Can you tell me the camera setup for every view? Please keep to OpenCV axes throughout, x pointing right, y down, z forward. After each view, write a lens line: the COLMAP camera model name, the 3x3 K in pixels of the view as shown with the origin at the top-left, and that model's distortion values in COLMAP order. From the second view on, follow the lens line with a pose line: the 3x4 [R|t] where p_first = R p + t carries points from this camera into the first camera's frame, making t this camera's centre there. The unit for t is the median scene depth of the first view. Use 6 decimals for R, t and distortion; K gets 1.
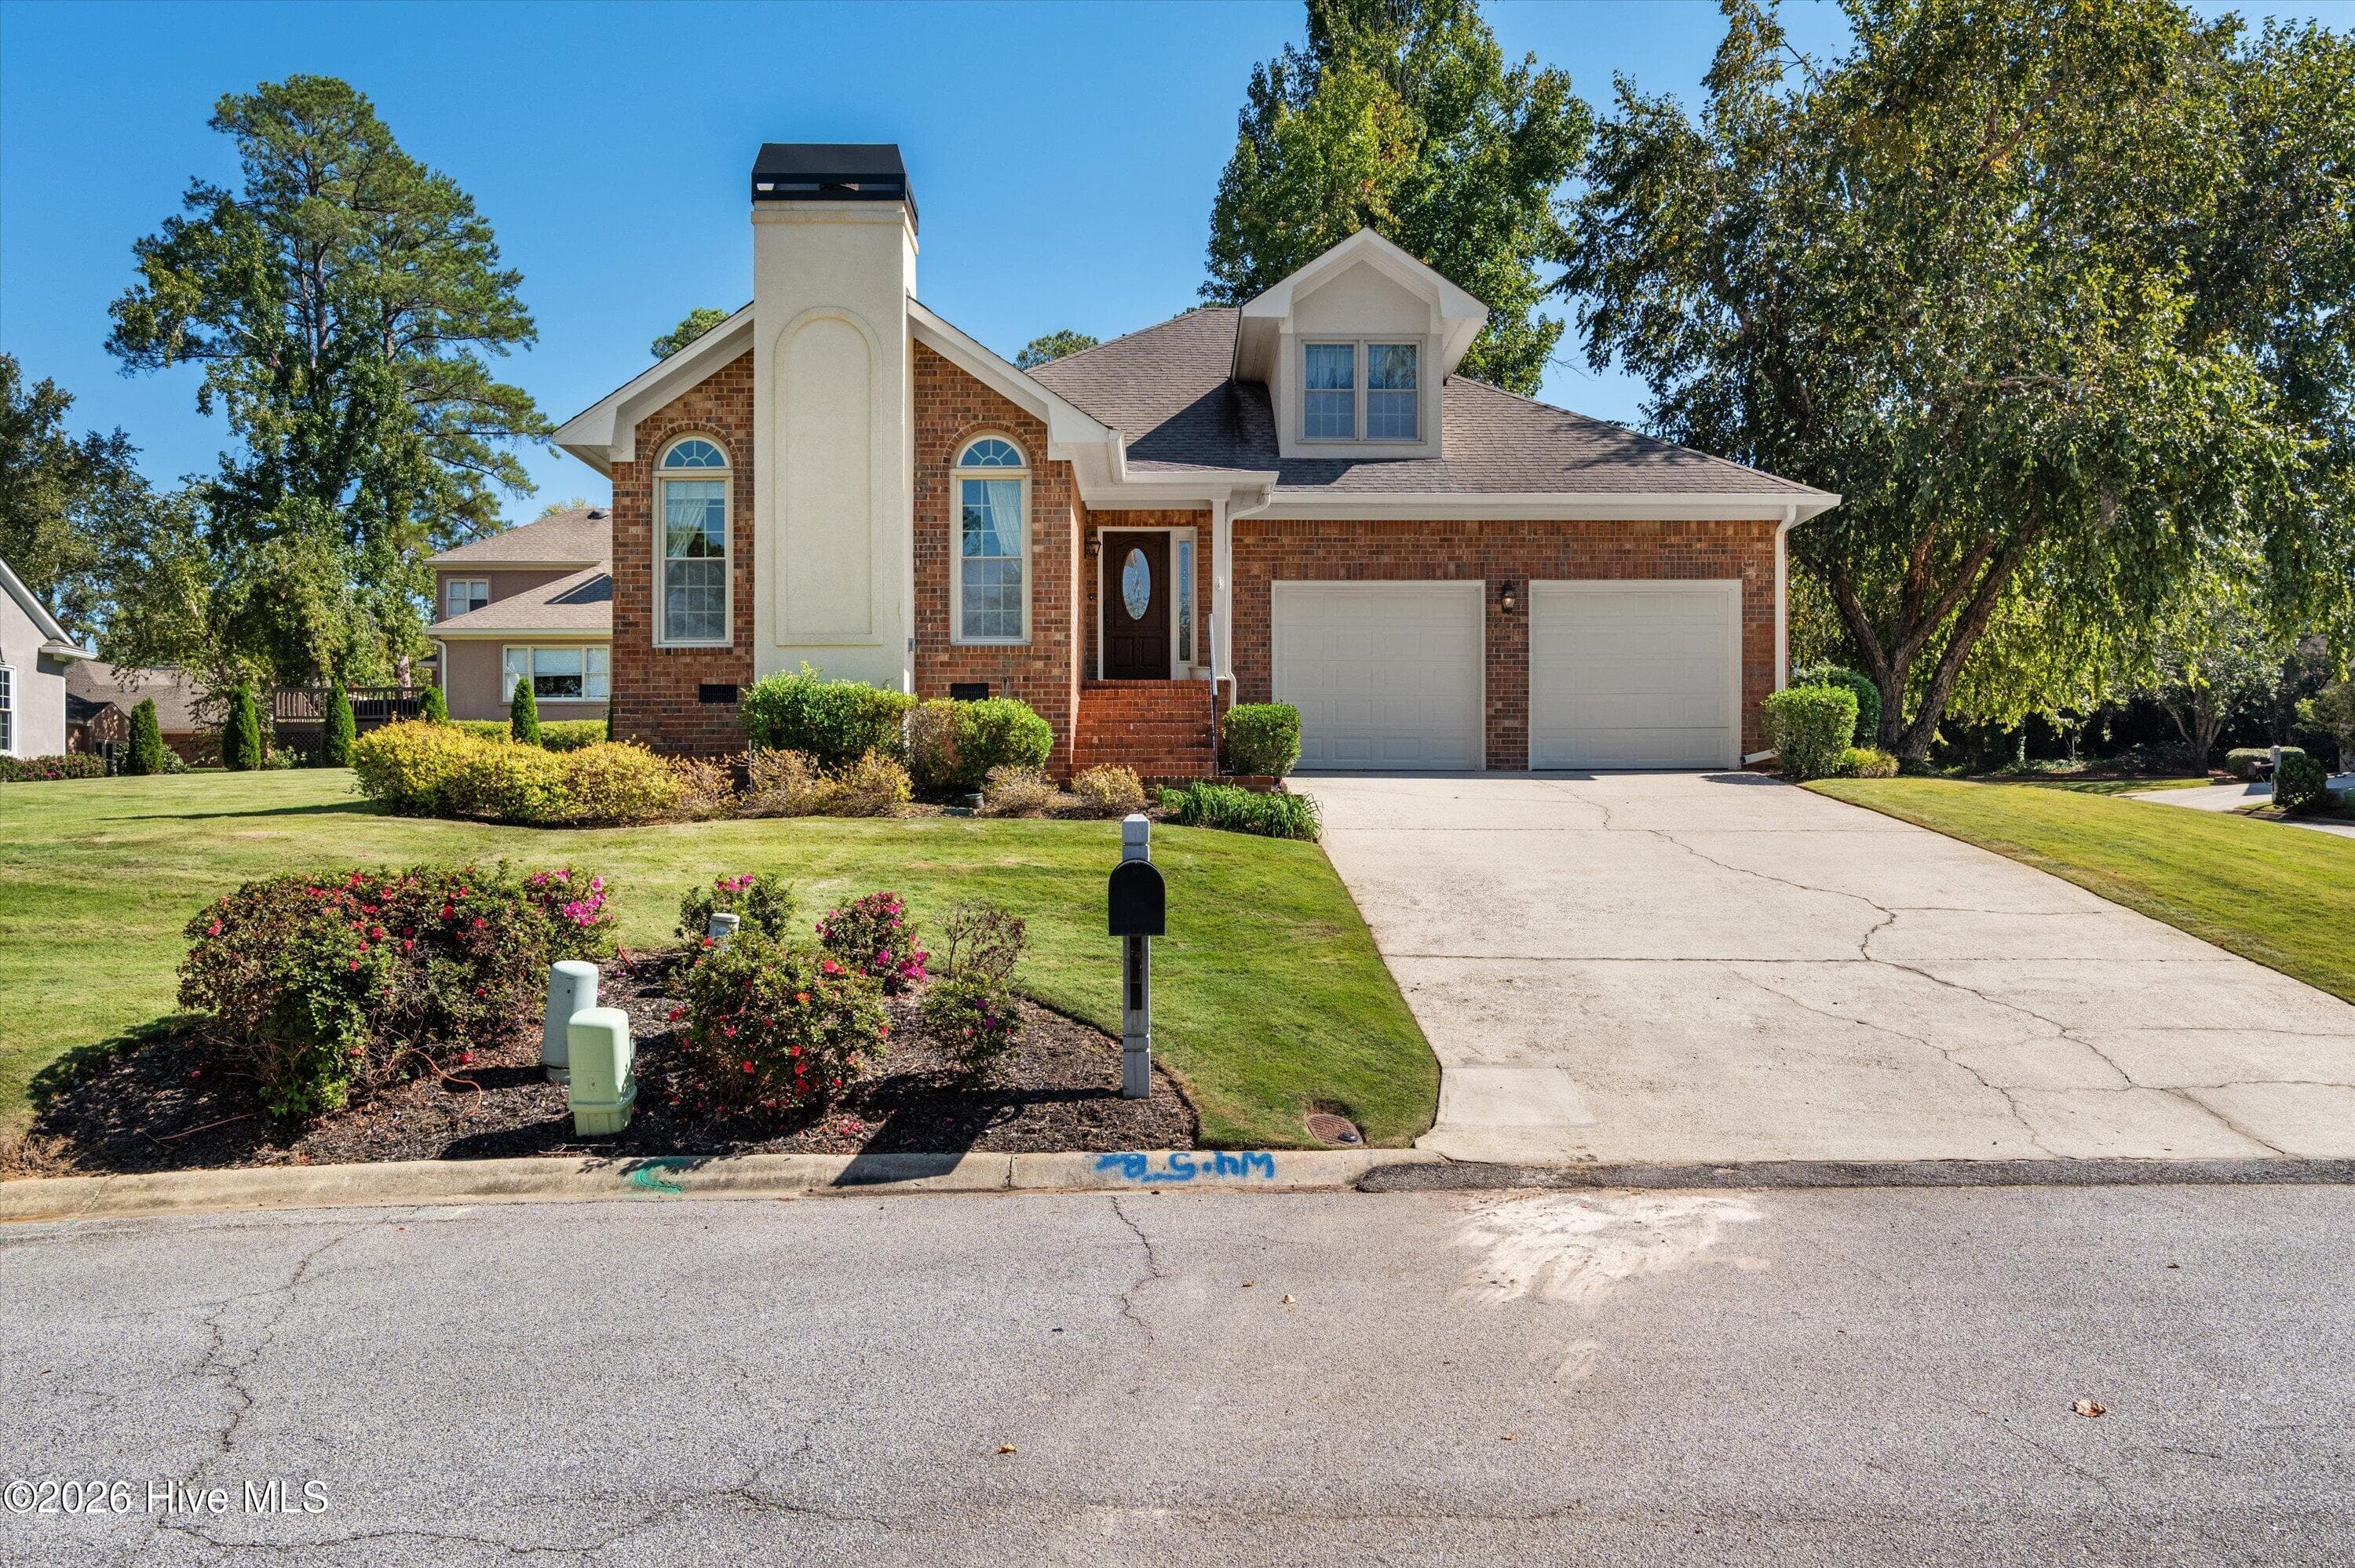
lens RADIAL K [[1636.8, 0, 1174.2], [0, 1636.8, 835.3], [0, 0, 1]] dist [-0.000720, 0.000649]
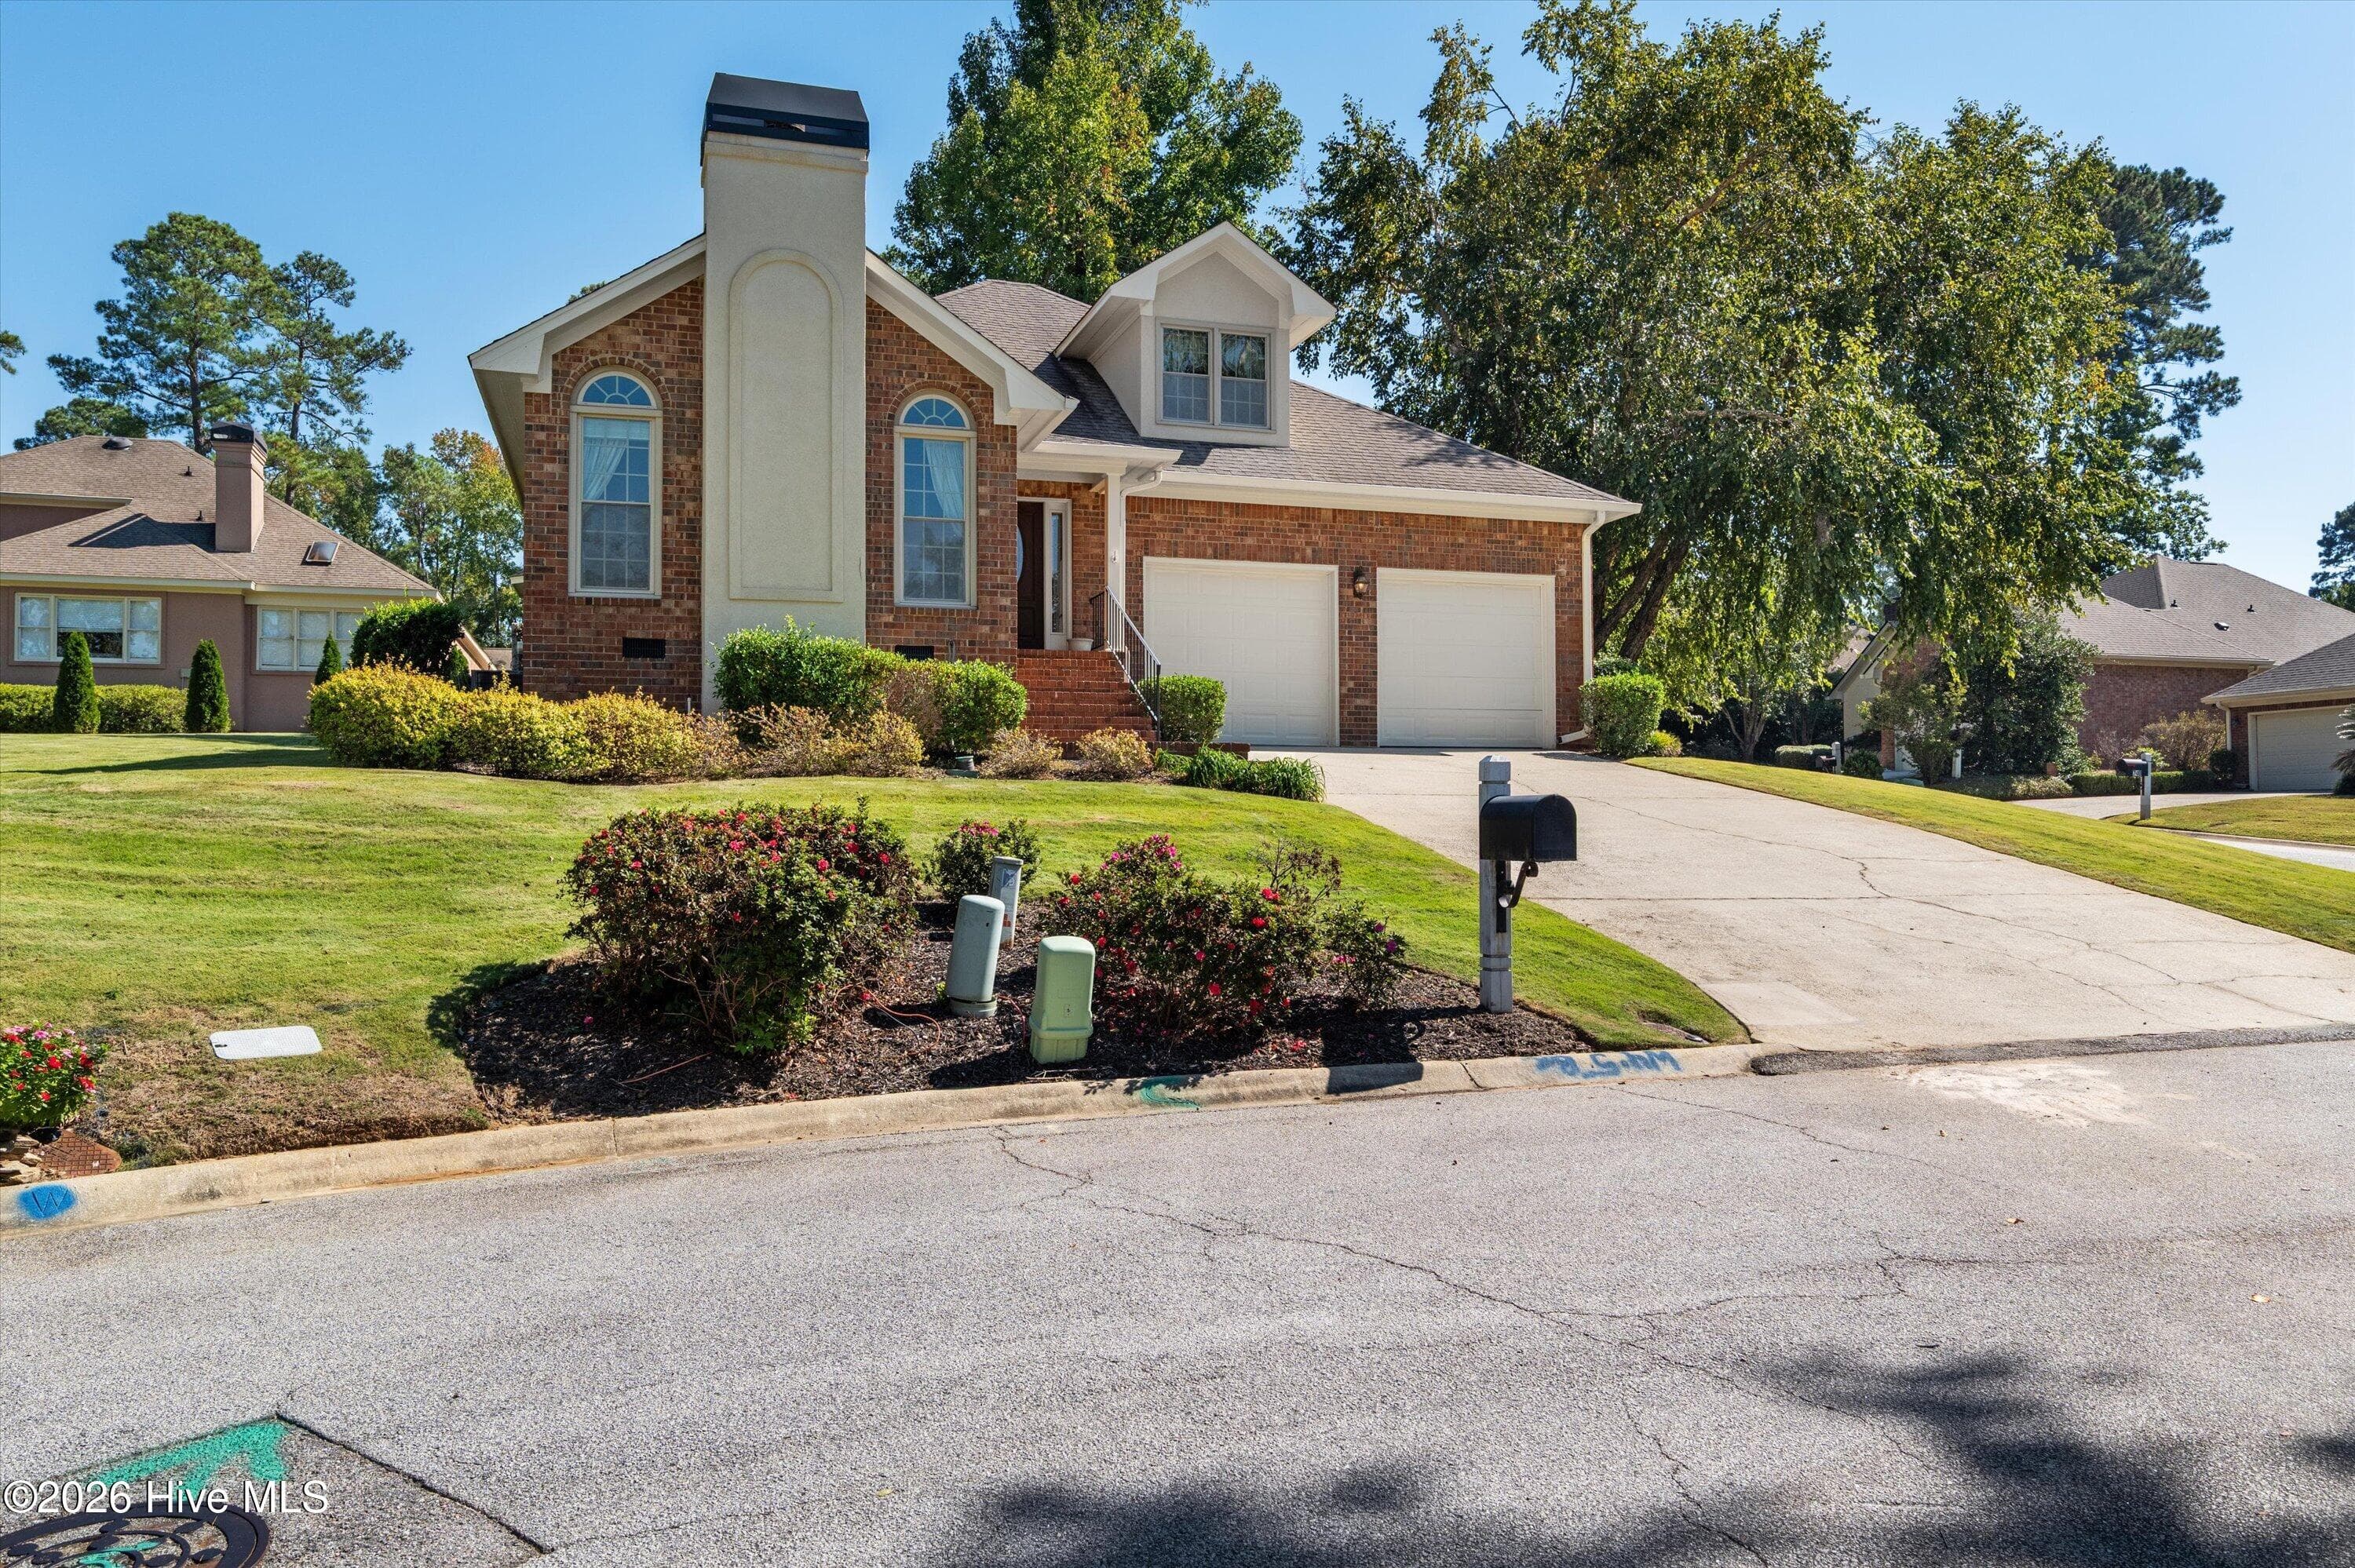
lens RADIAL K [[1713.4, 0, 1177.5], [0, 1713.4, 784.0], [0, 0, 1]] dist [0.002387, -0.000576]
pose [[0.954695, 0.007950, 0.297480, -0.238596], [0.000815, 0.999570, -0.029327, 0.016778], [-0.297585, 0.028241, 0.954278, -0.015742]]
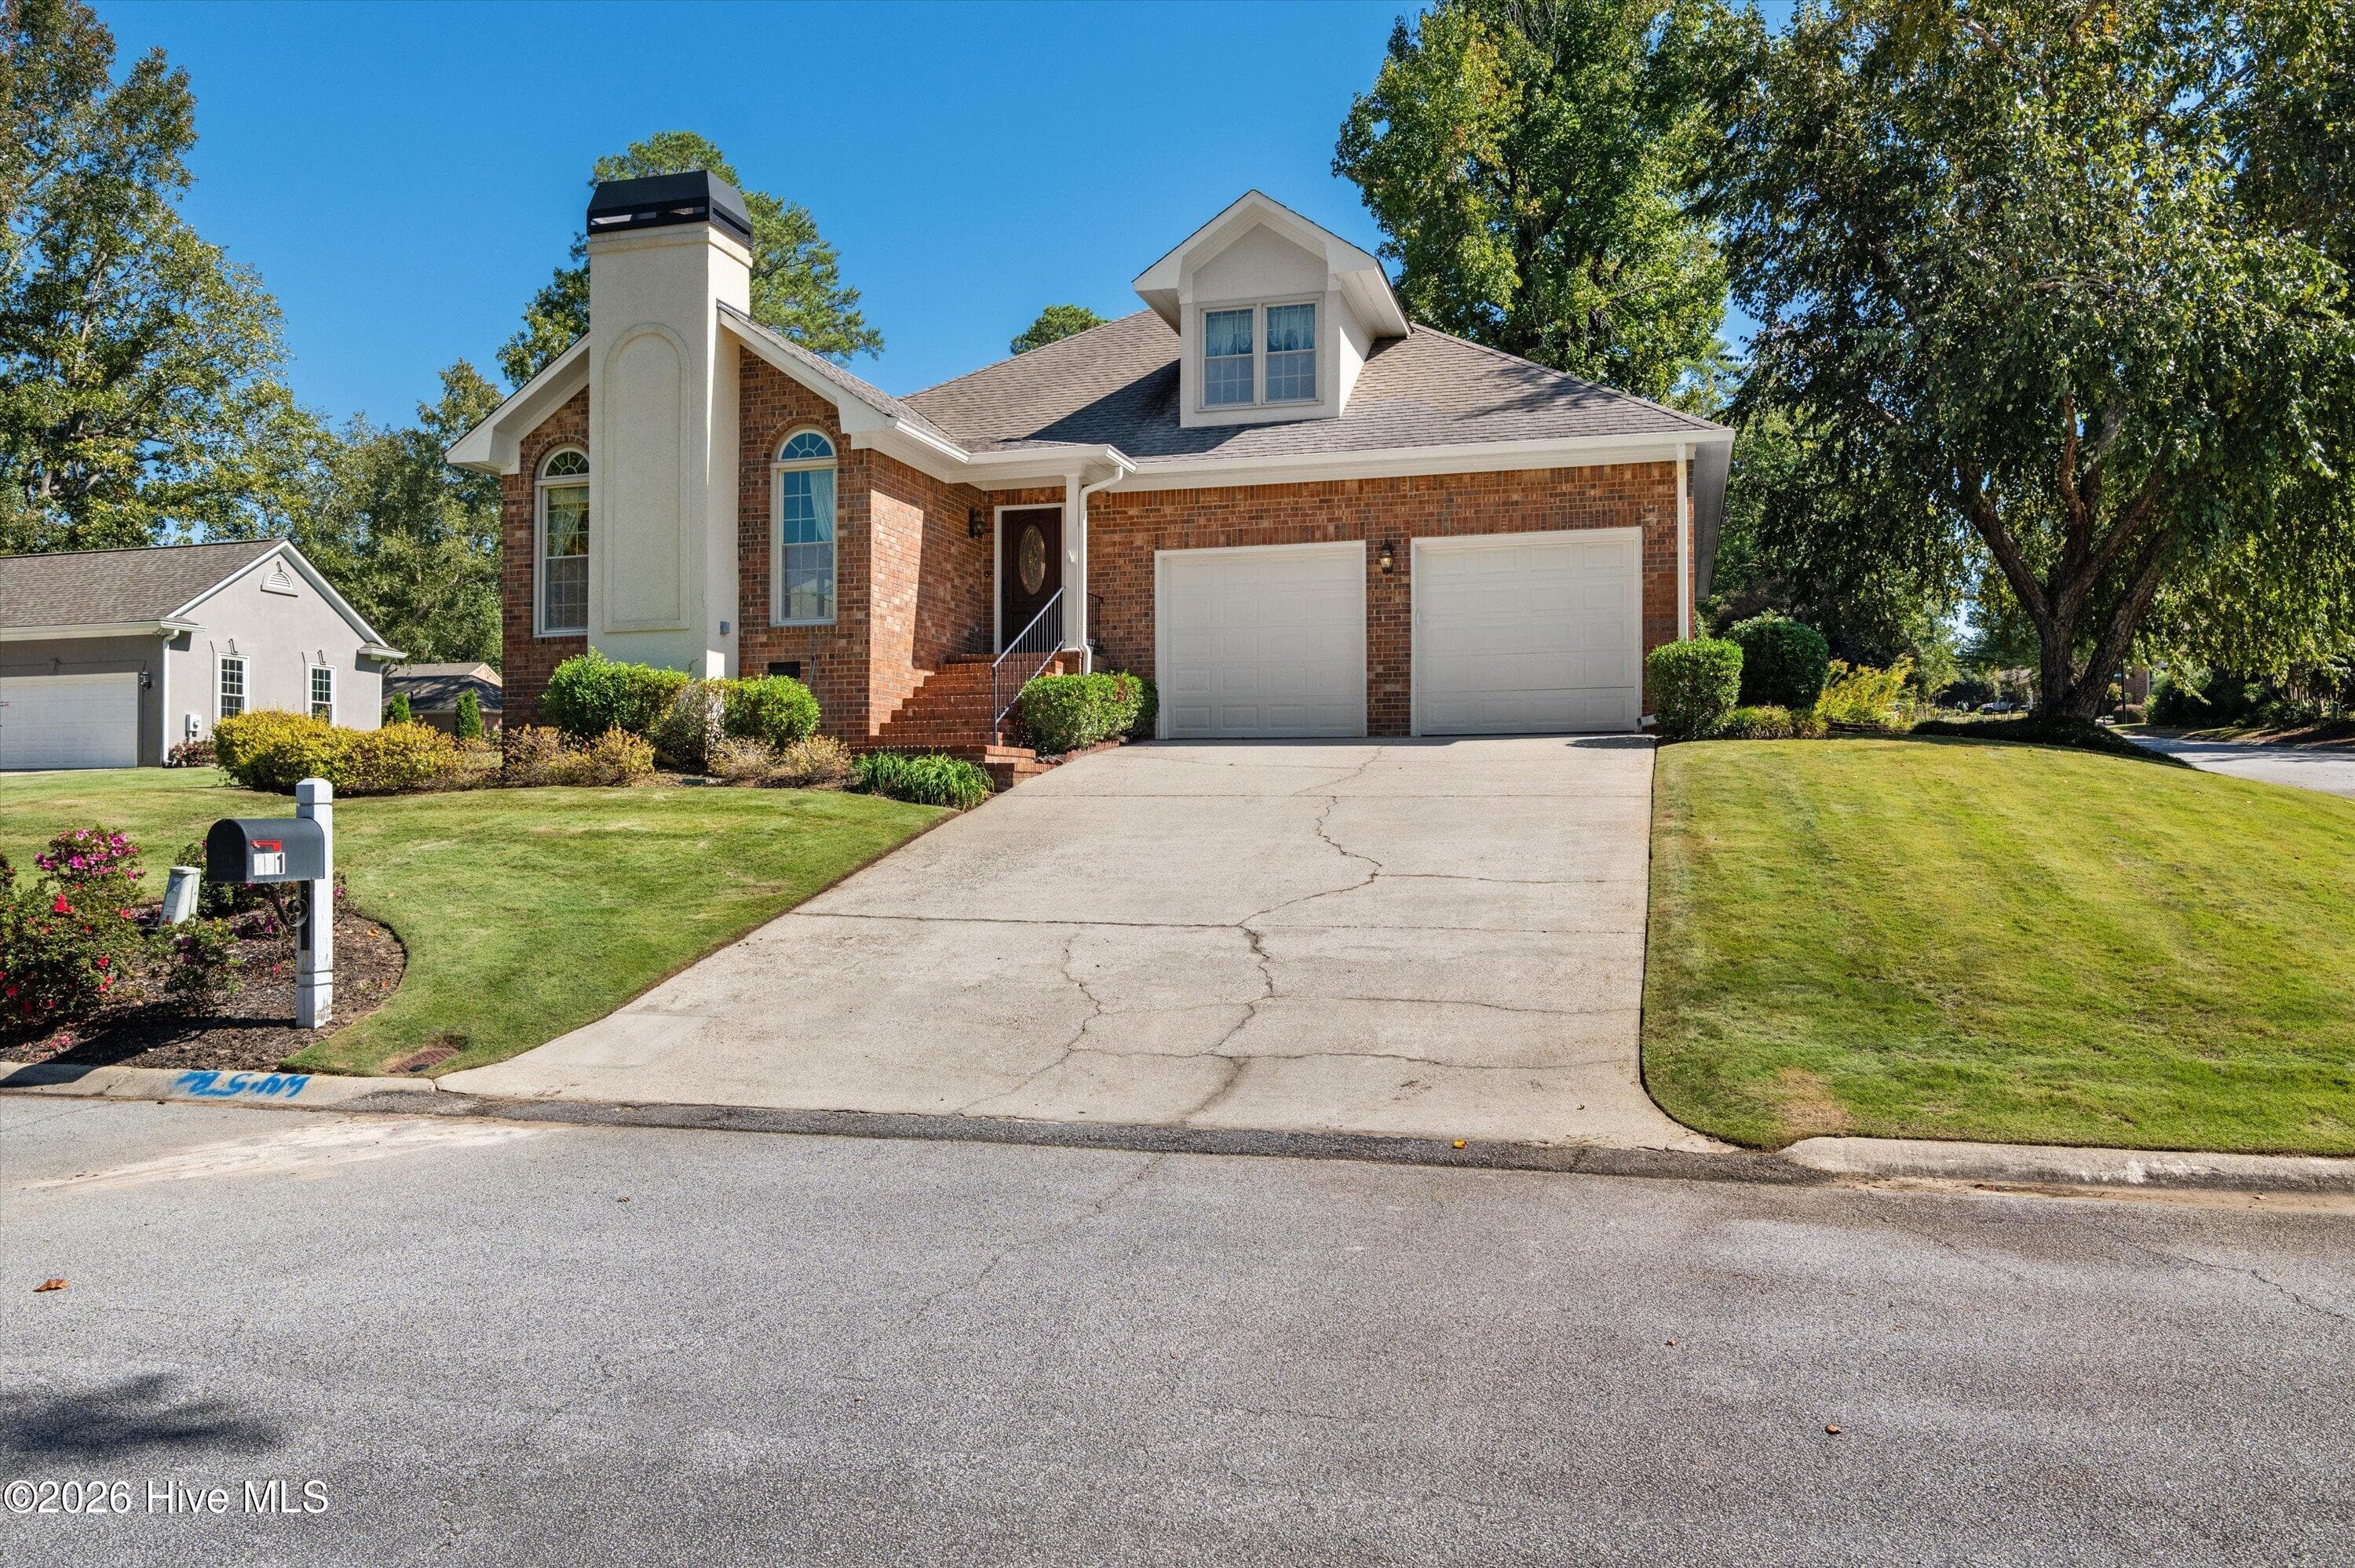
lens RADIAL K [[1675.5, 0, 1177.5], [0, 1675.5, 784.0], [0, 0, 1]] dist [-0.001779, 0.001296]
pose [[0.958750, -0.005998, -0.284186, 0.369539], [0.001044, 0.999845, -0.017580, 0.005342], [0.284247, 0.016558, 0.958608, 0.022547]]
